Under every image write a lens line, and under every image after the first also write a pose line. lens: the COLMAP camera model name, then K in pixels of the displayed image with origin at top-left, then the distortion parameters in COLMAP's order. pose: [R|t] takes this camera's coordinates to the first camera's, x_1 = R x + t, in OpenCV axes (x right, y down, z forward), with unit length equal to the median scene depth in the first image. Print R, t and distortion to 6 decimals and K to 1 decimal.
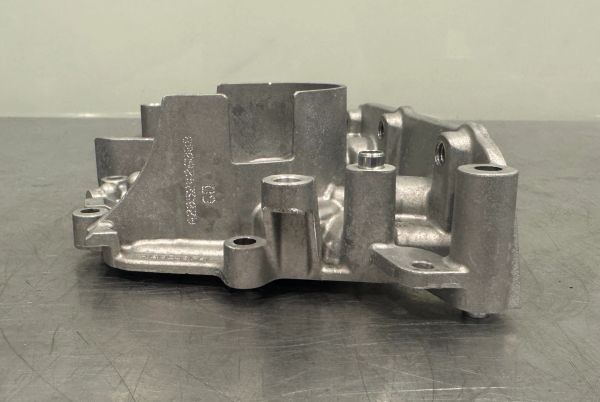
lens RADIAL K [[494.3, 0, 299.2], [0, 494.3, 202.2], [0, 0, 1]] dist [-0.006419, -0.001620]
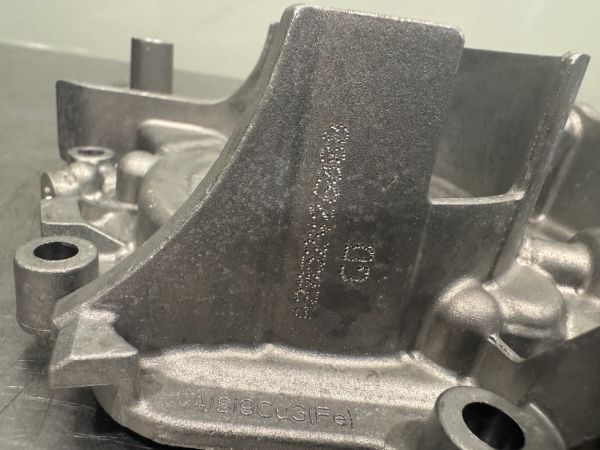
lens RADIAL K [[420.4, 0, 301.4], [0, 420.4, 222.3], [0, 0, 1]] dist [-0.009324, -0.003516]
pose [[0.981641, 0.085111, 0.170696, -0.208045], [-0.109676, 0.984048, 0.140073, -0.068647], [-0.156051, -0.156223, 0.975317, 0.456536]]
